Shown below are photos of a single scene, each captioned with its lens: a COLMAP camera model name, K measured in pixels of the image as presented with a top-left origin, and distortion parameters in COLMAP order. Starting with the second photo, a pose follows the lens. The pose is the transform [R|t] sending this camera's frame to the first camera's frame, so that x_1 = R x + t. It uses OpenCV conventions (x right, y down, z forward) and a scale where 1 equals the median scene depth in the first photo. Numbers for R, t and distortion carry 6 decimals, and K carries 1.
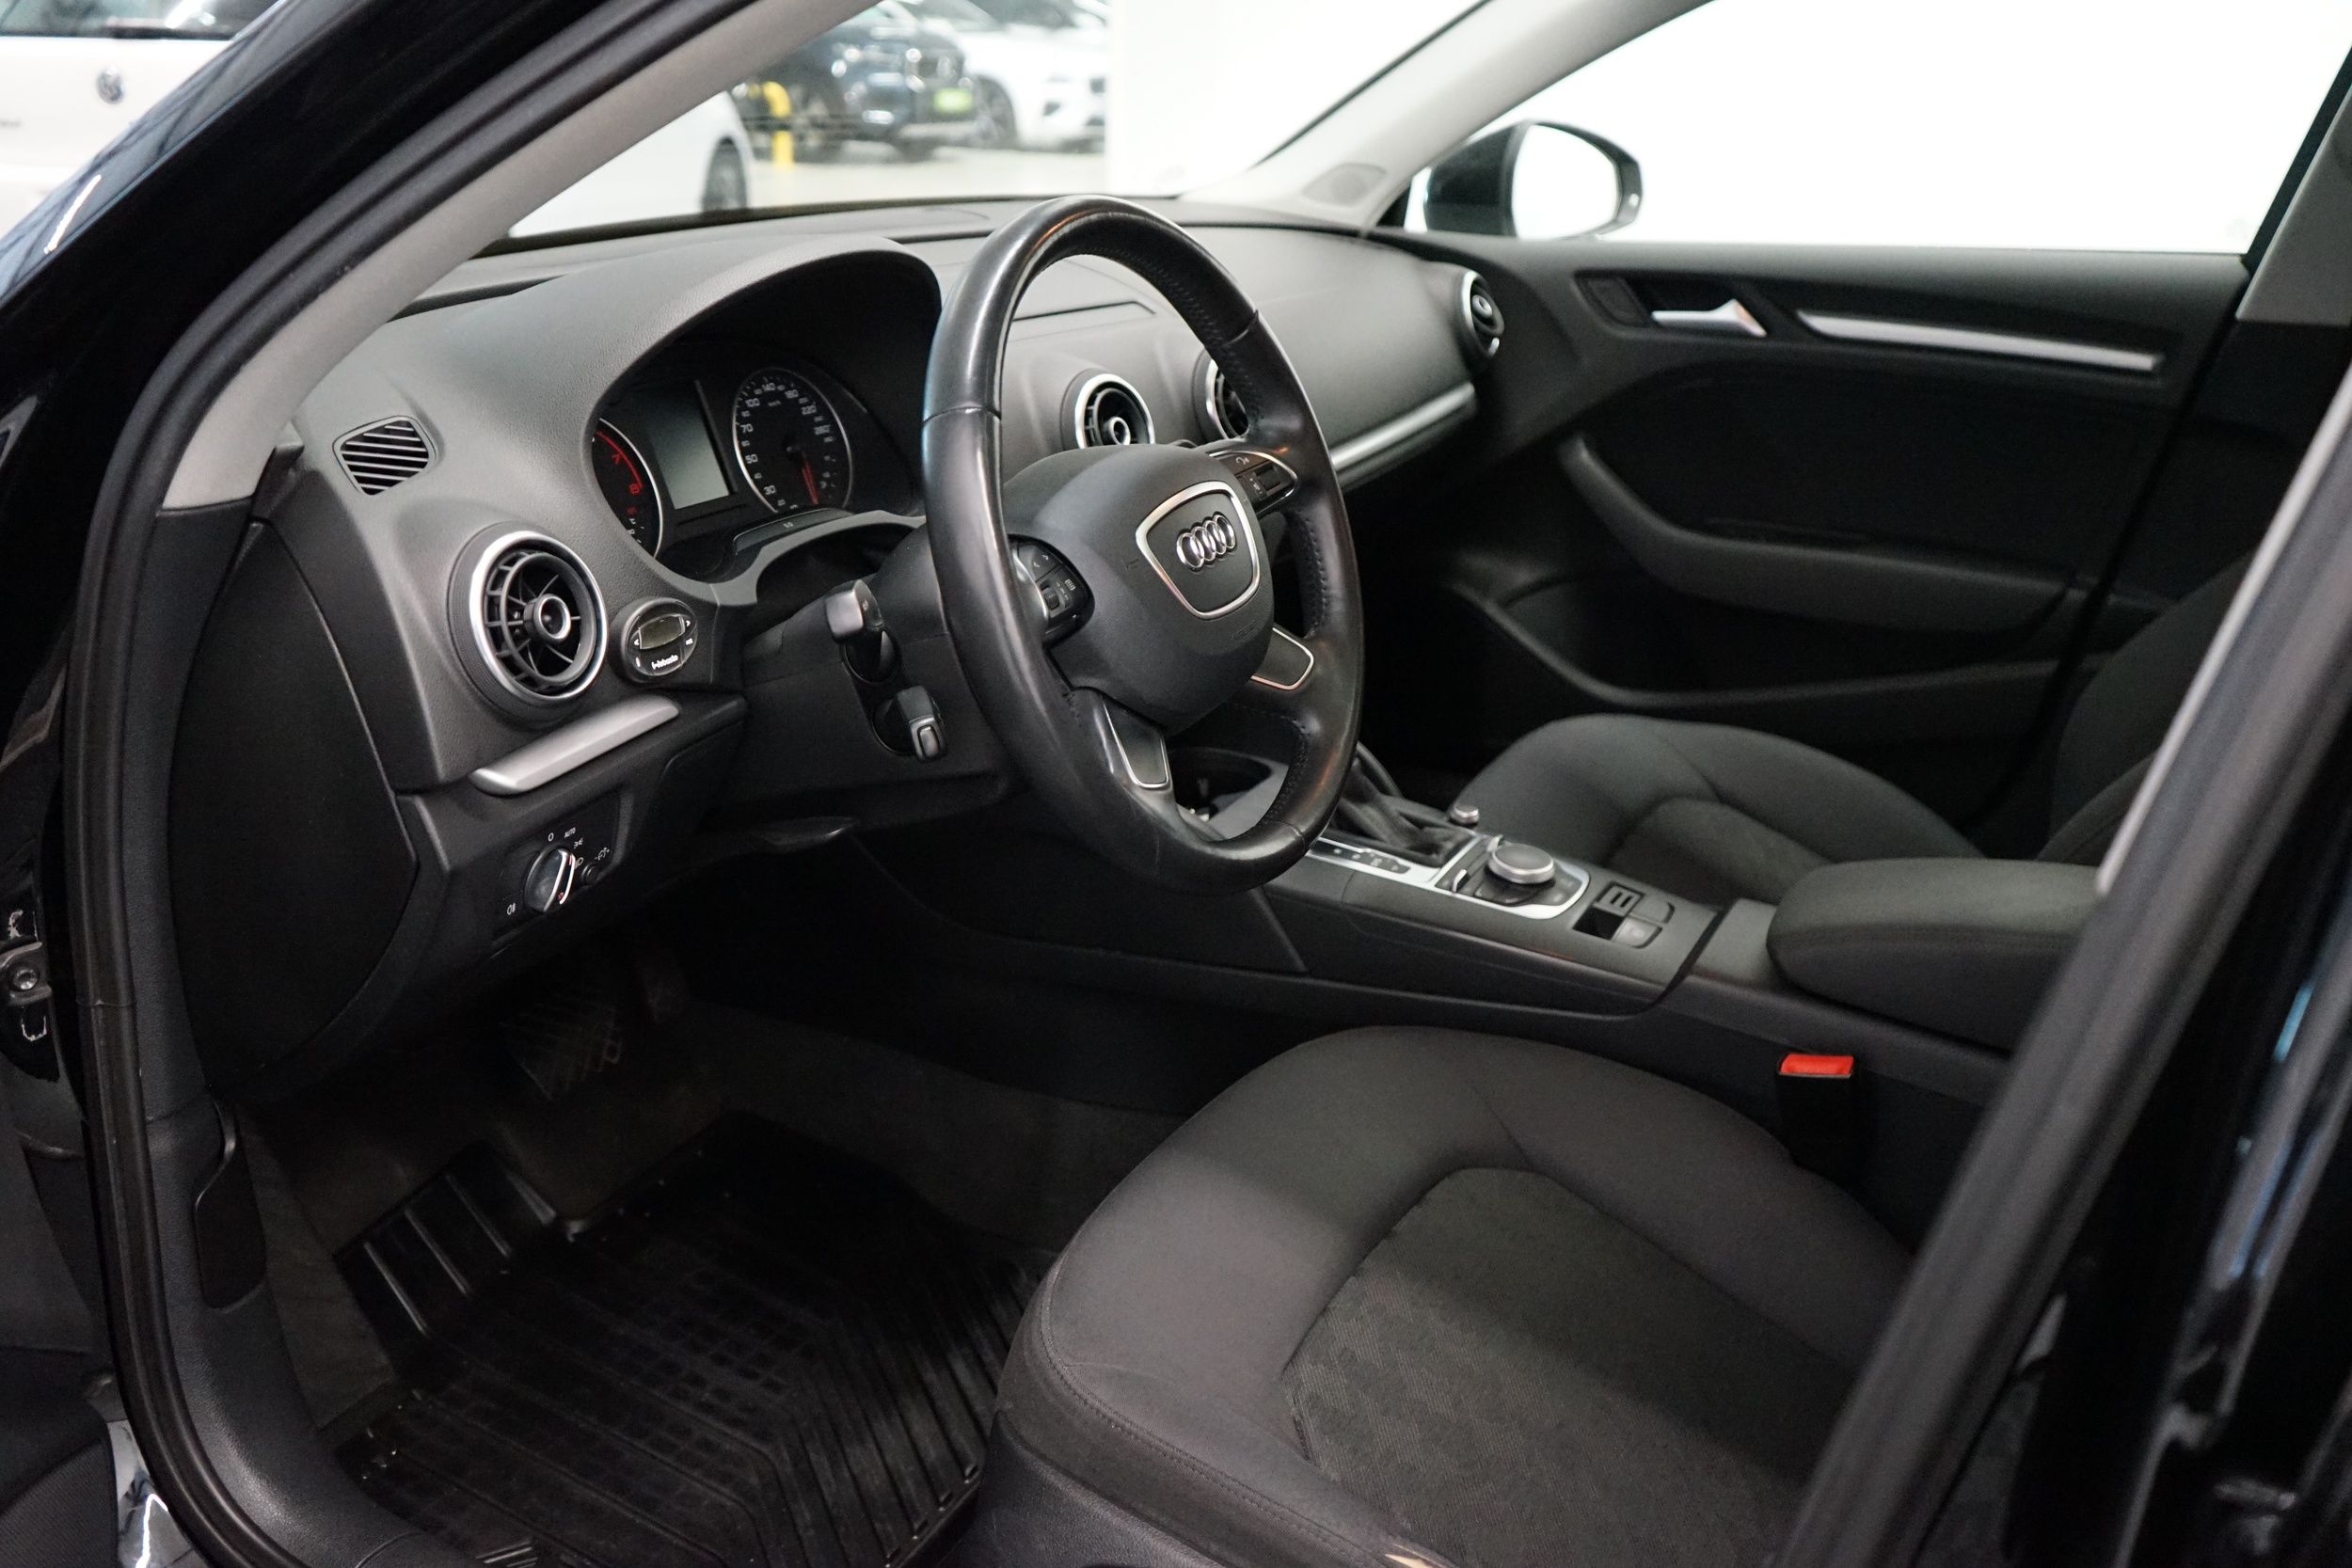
lens RADIAL K [[1843.7, 0, 1176.0], [0, 1843.7, 784.0], [0, 0, 1]] dist [-0.035082, 0.013270]
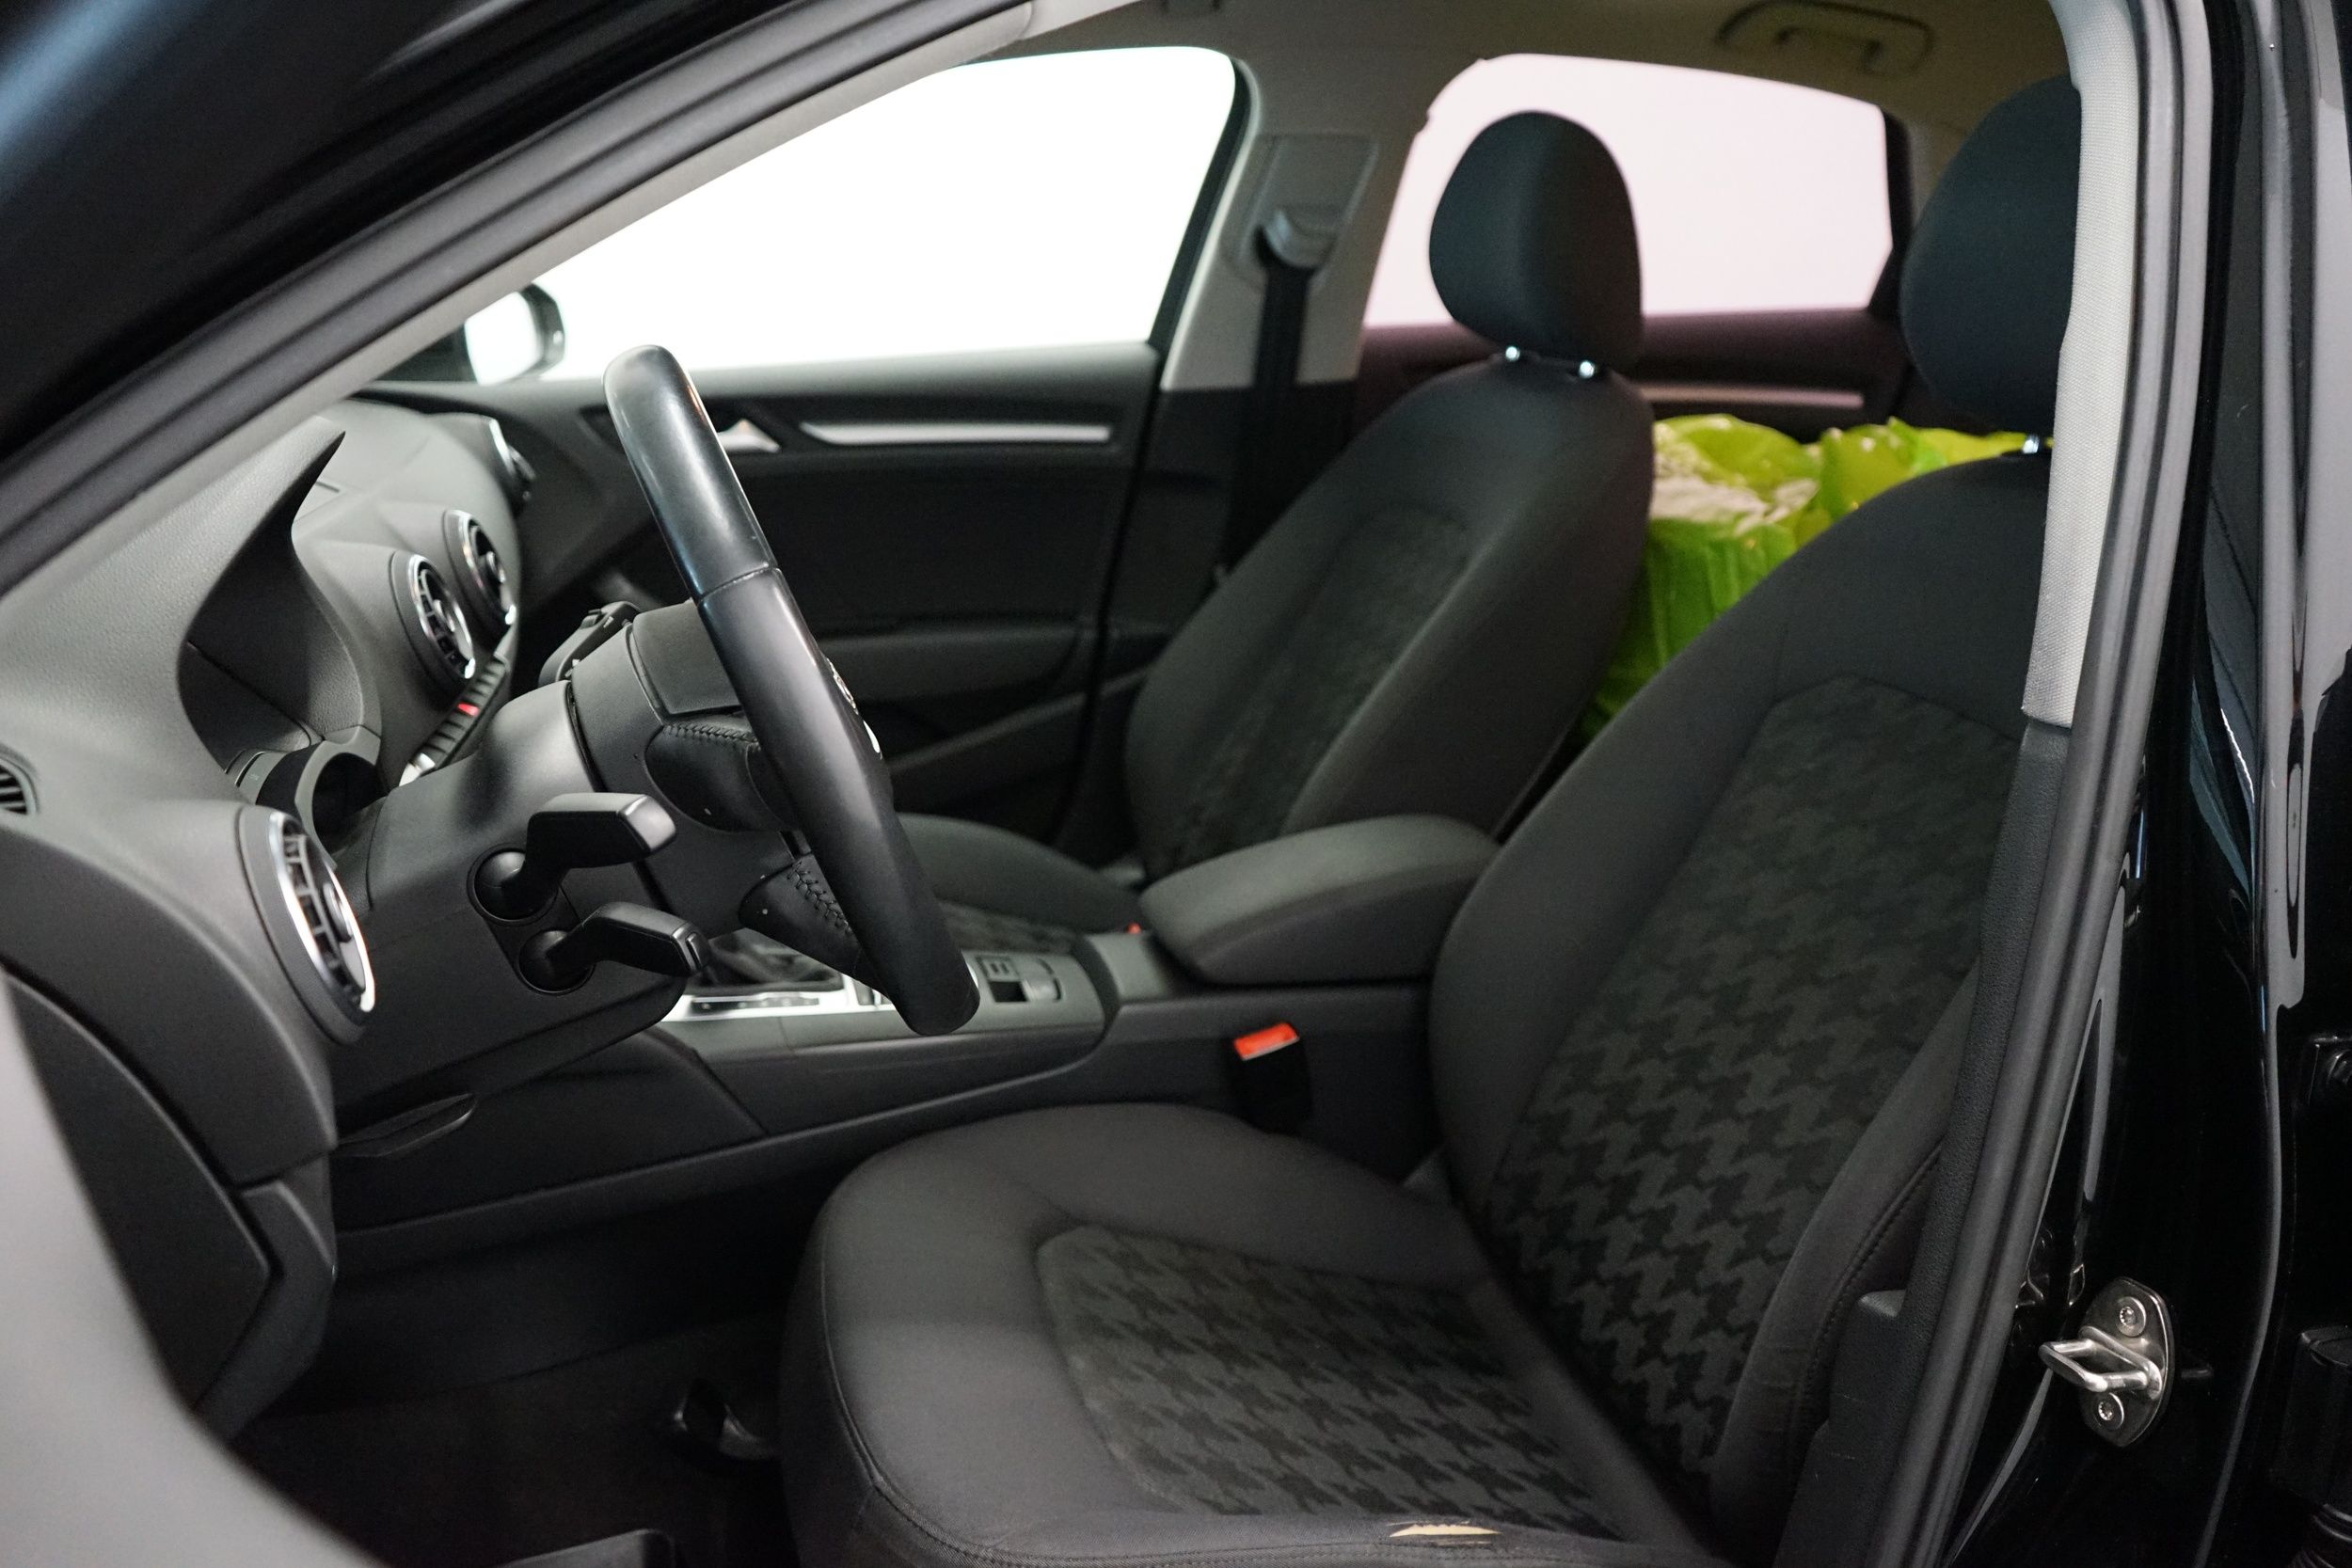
lens RADIAL K [[1843.7, 0, 1176.0], [0, 1843.7, 784.0], [0, 0, 1]] dist [-0.035082, 0.013270]
pose [[0.735952, -0.220683, 0.640058, -0.252665], [0.264266, 0.964028, 0.028525, -0.031856], [-0.623328, 0.148152, 0.767797, 0.080276]]
